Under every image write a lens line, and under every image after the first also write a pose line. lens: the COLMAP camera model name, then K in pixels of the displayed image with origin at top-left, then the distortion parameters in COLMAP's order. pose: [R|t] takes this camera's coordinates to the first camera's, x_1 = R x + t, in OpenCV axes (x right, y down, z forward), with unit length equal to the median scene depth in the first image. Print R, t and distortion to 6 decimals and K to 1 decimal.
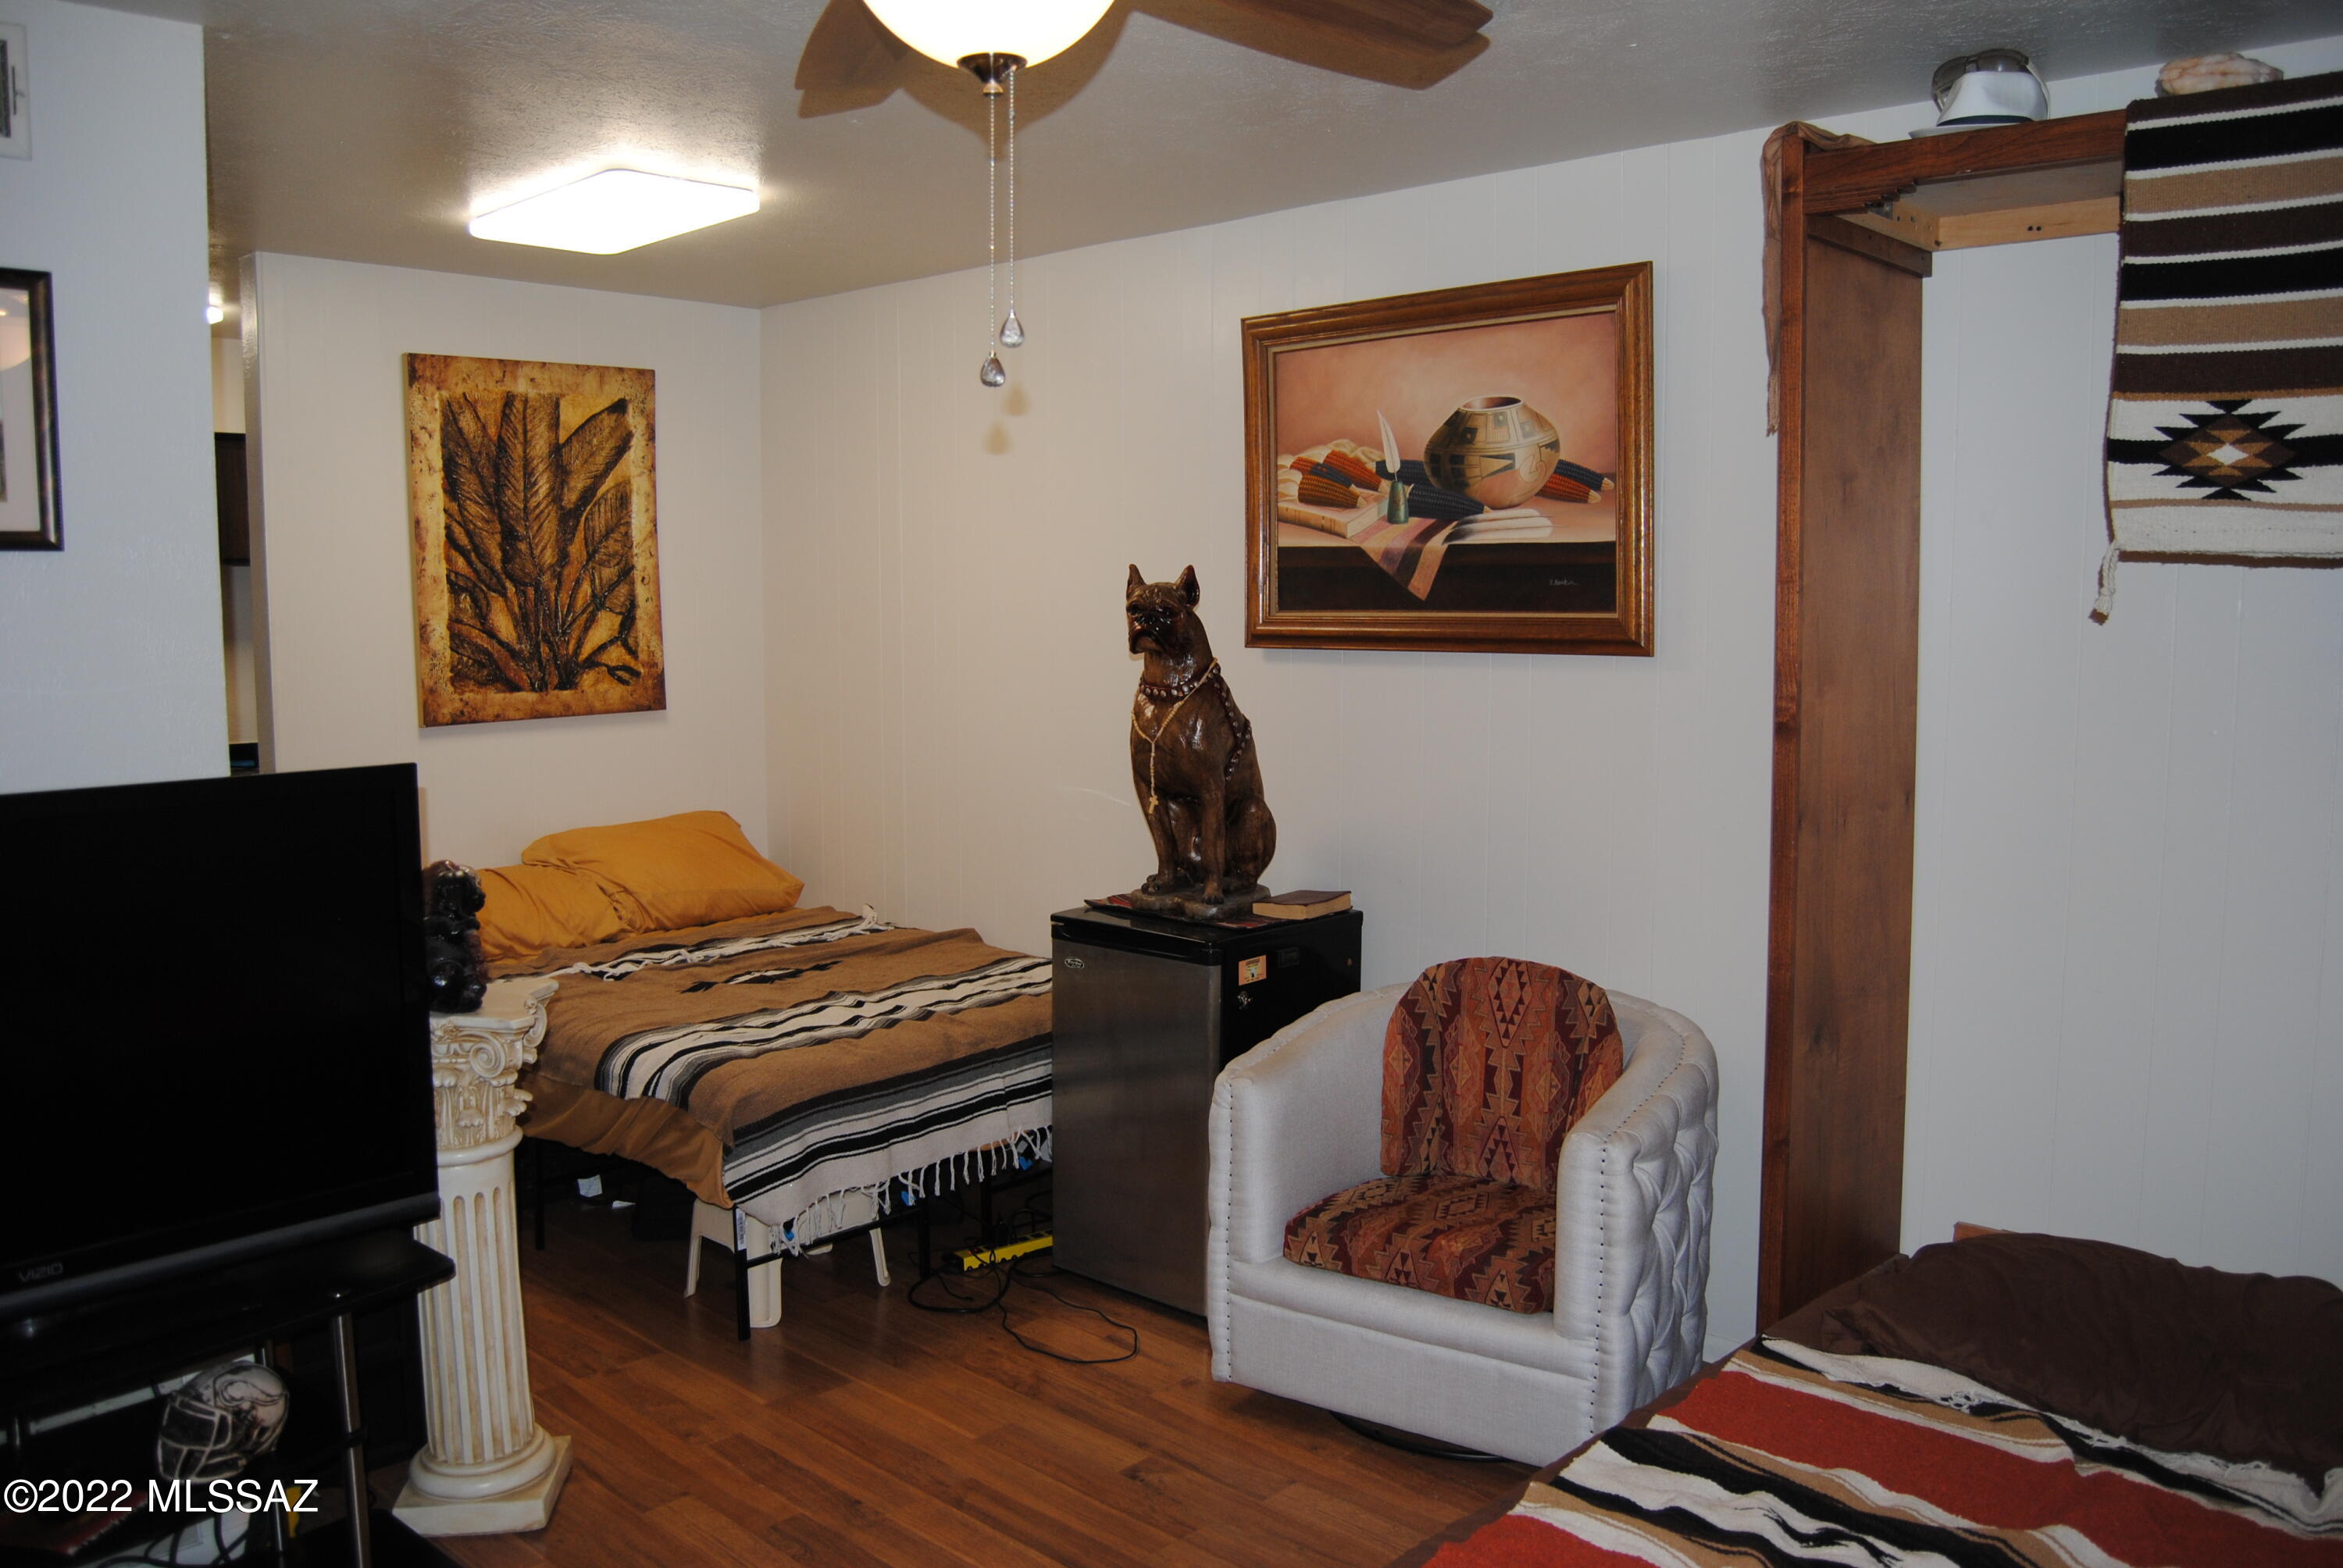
lens RADIAL K [[1856.4, 0, 1167.7], [0, 1856.4, 781.9], [0, 0, 1]] dist [-0.069381, 0.015262]
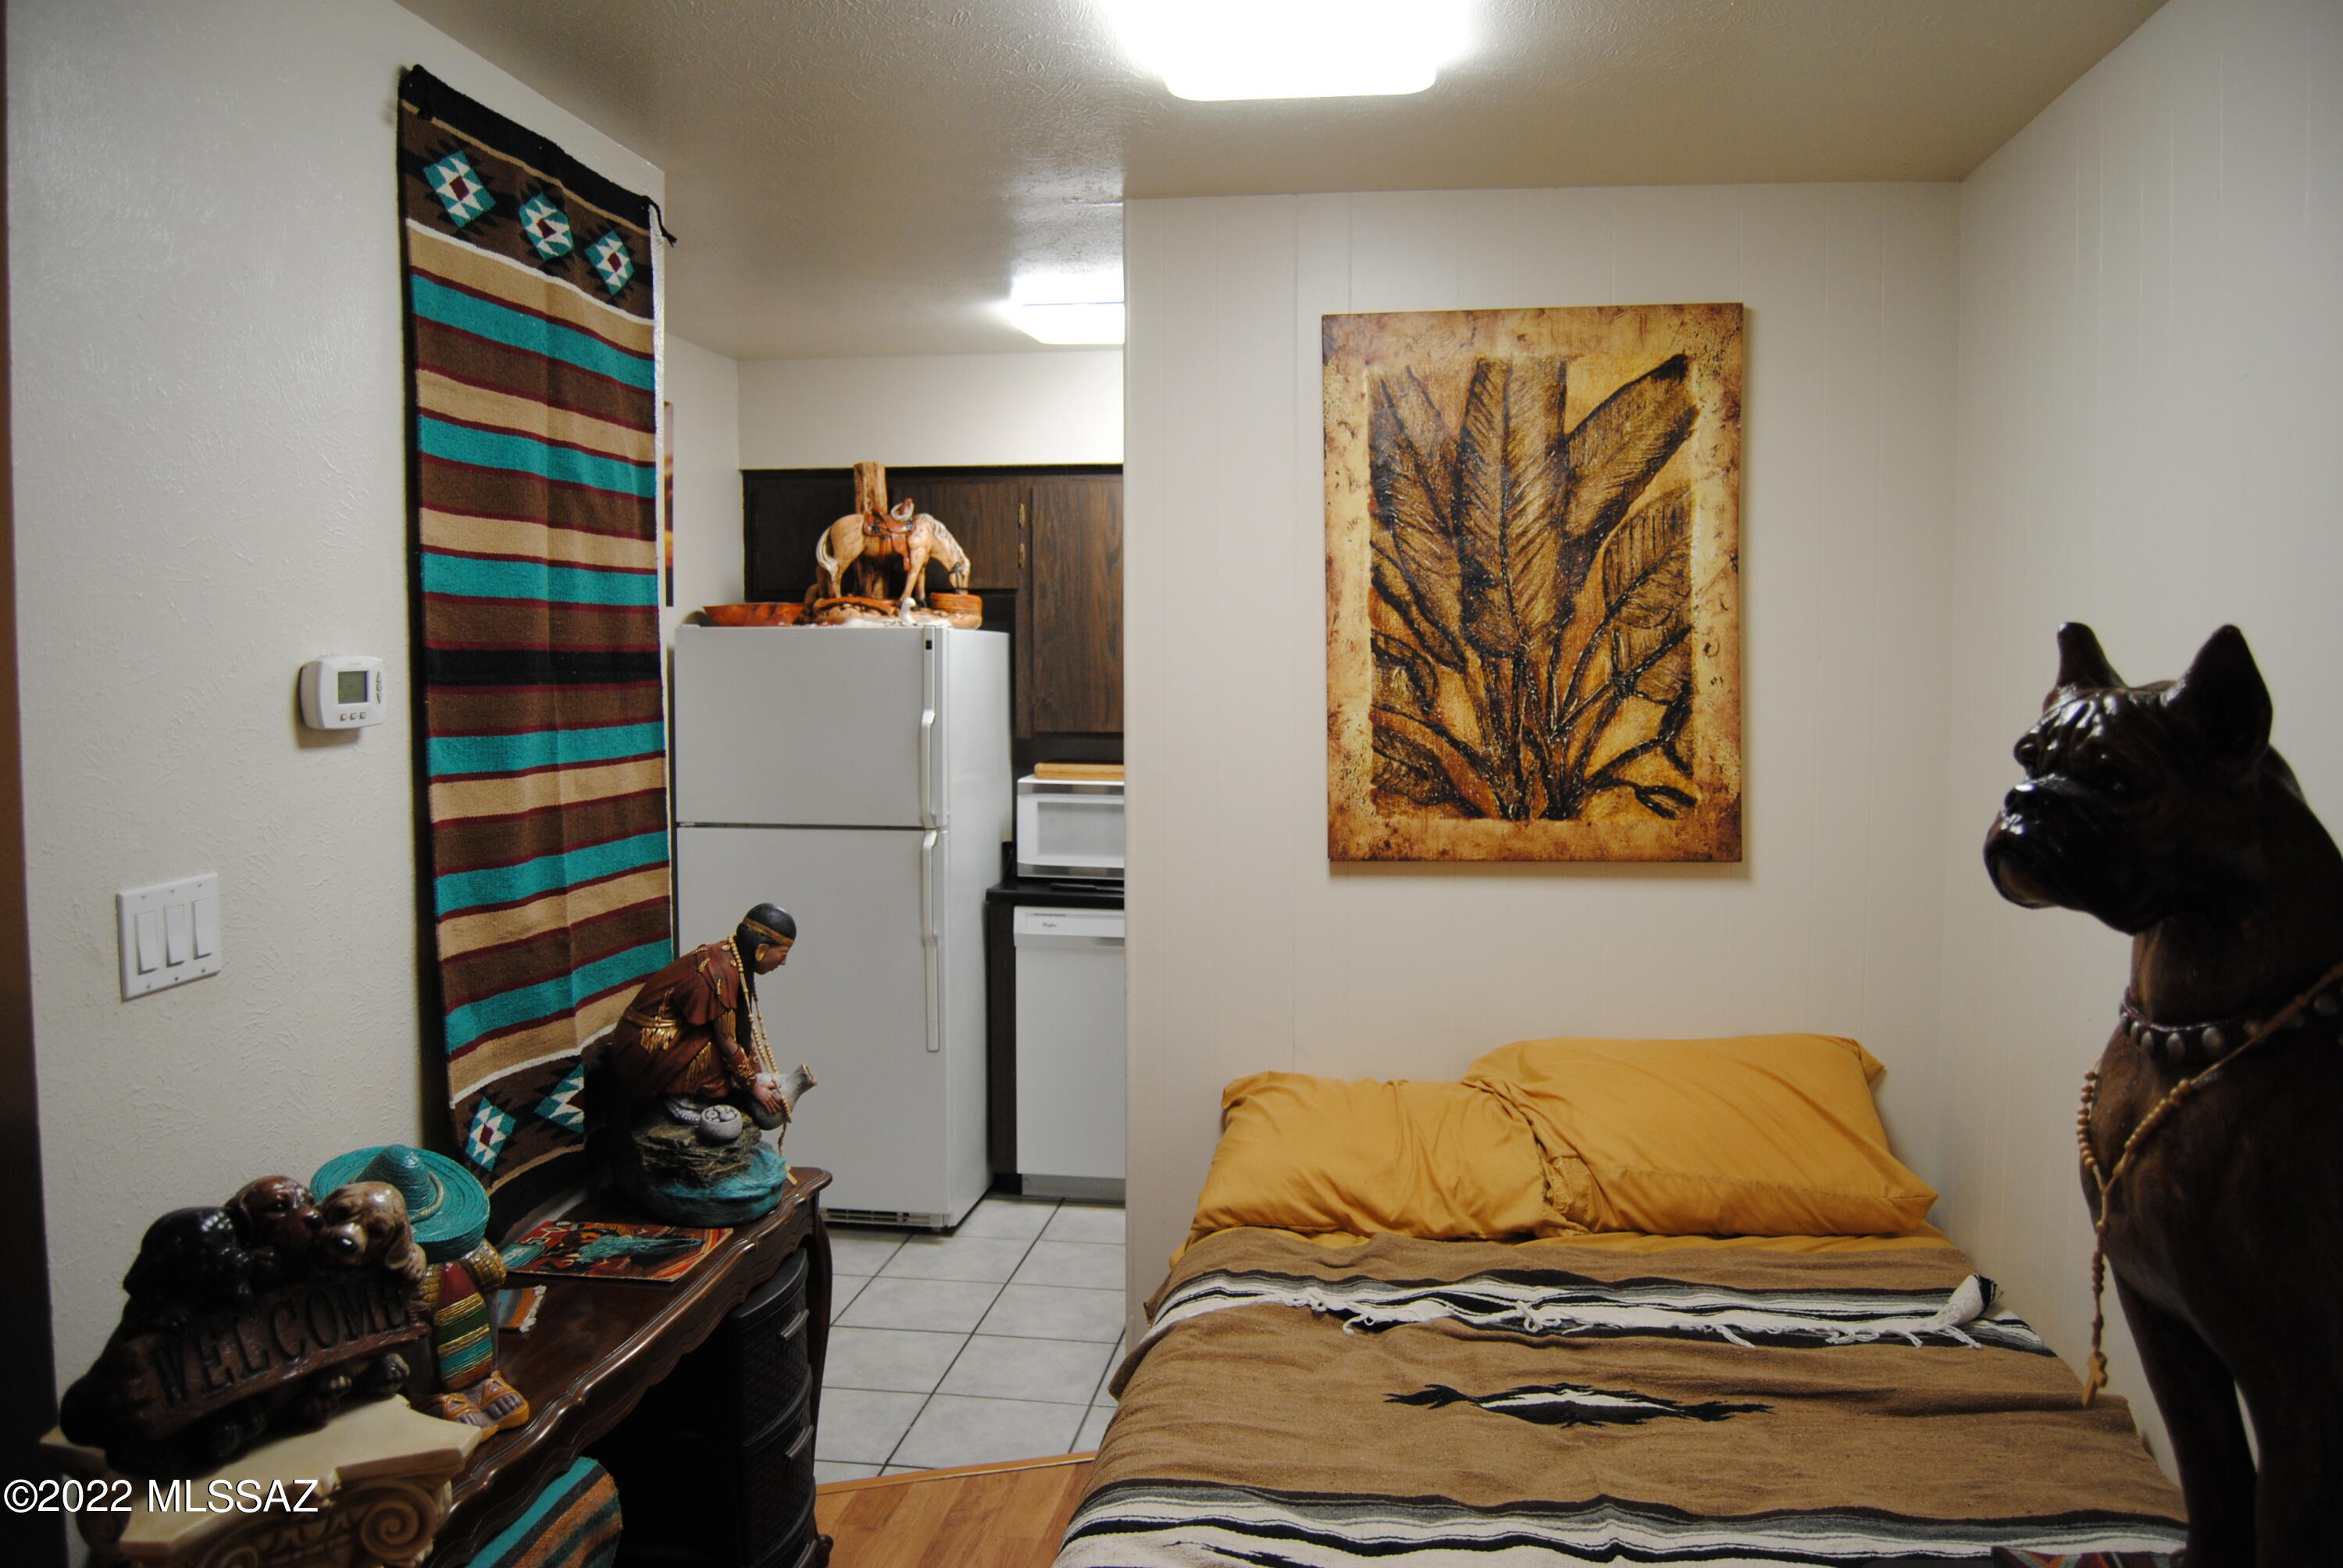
lens RADIAL K [[1856.4, 0, 1182.9], [0, 1856.4, 778.7], [0, 0, 1]] dist [-0.069381, 0.015262]
pose [[0.585806, 0.063701, -0.807944, 0.117832], [-0.087780, 0.996029, 0.014885, -0.064792], [0.805684, 0.062202, 0.589071, 0.538417]]
